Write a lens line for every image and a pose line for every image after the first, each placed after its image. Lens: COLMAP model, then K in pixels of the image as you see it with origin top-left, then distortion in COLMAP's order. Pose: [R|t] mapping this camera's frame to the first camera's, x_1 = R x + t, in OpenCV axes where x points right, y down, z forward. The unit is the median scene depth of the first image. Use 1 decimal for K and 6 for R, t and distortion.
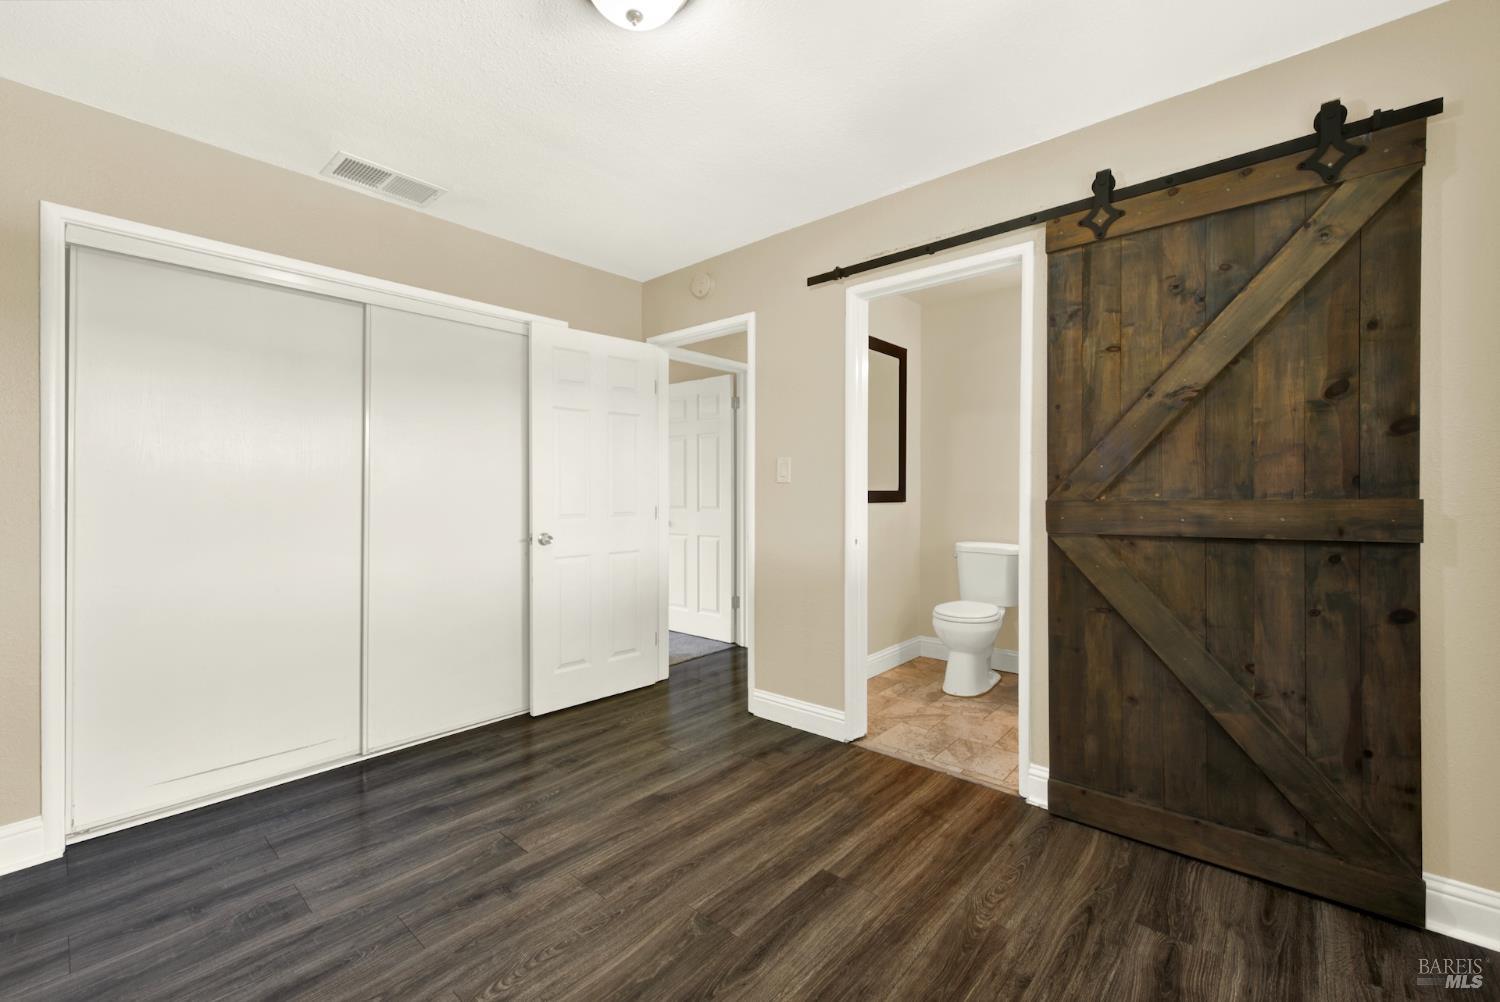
lens RADIAL K [[619.8, 0, 745.7], [0, 619.8, 484.9], [0, 0, 1]] dist [-0.000301, -0.000172]
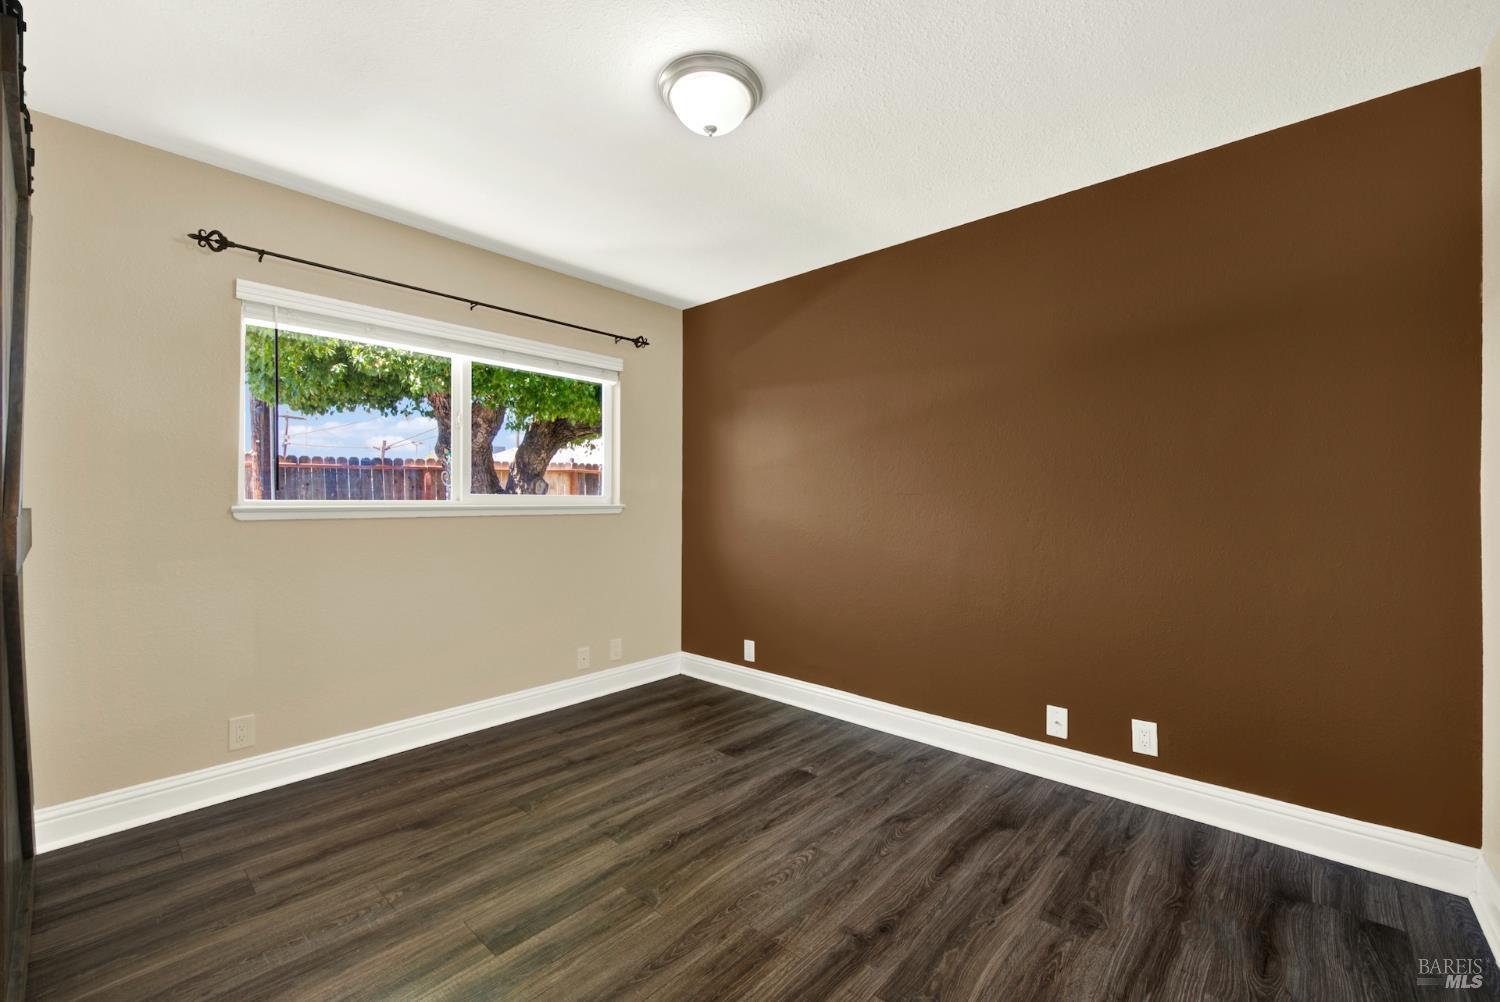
lens RADIAL K [[618.2, 0, 750.0], [0, 618.2, 501.0], [0, 0, 1]] dist [0.007895, -0.000560]
pose [[-0.999943, 0.002374, 0.010414, -0.233389], [0.002250, 0.999926, -0.011934, 0.023098], [-0.010441, -0.011910, -0.999875, 1.897560]]
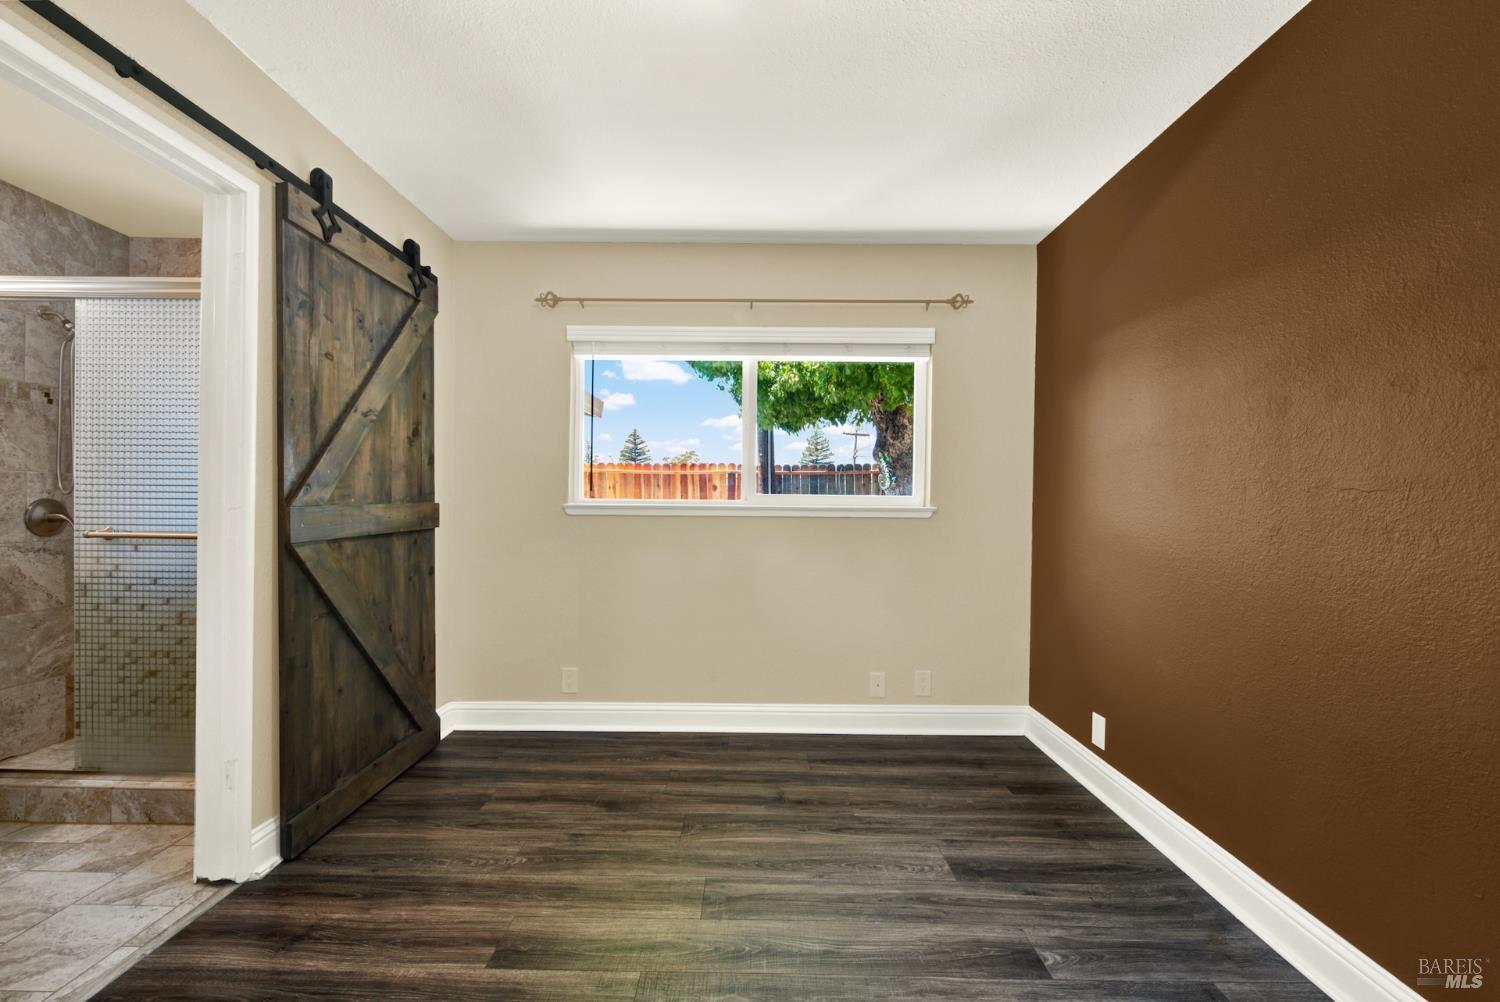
lens RADIAL K [[620.0, 0, 744.3], [0, 620.0, 505.0], [0, 0, 1]] dist [0.017516, -0.008151]
pose [[-0.655453, -0.007285, 0.755201, -0.725061], [-0.016847, 0.999846, -0.004977, 0.020991], [-0.755048, -0.015985, -0.655475, 1.330669]]
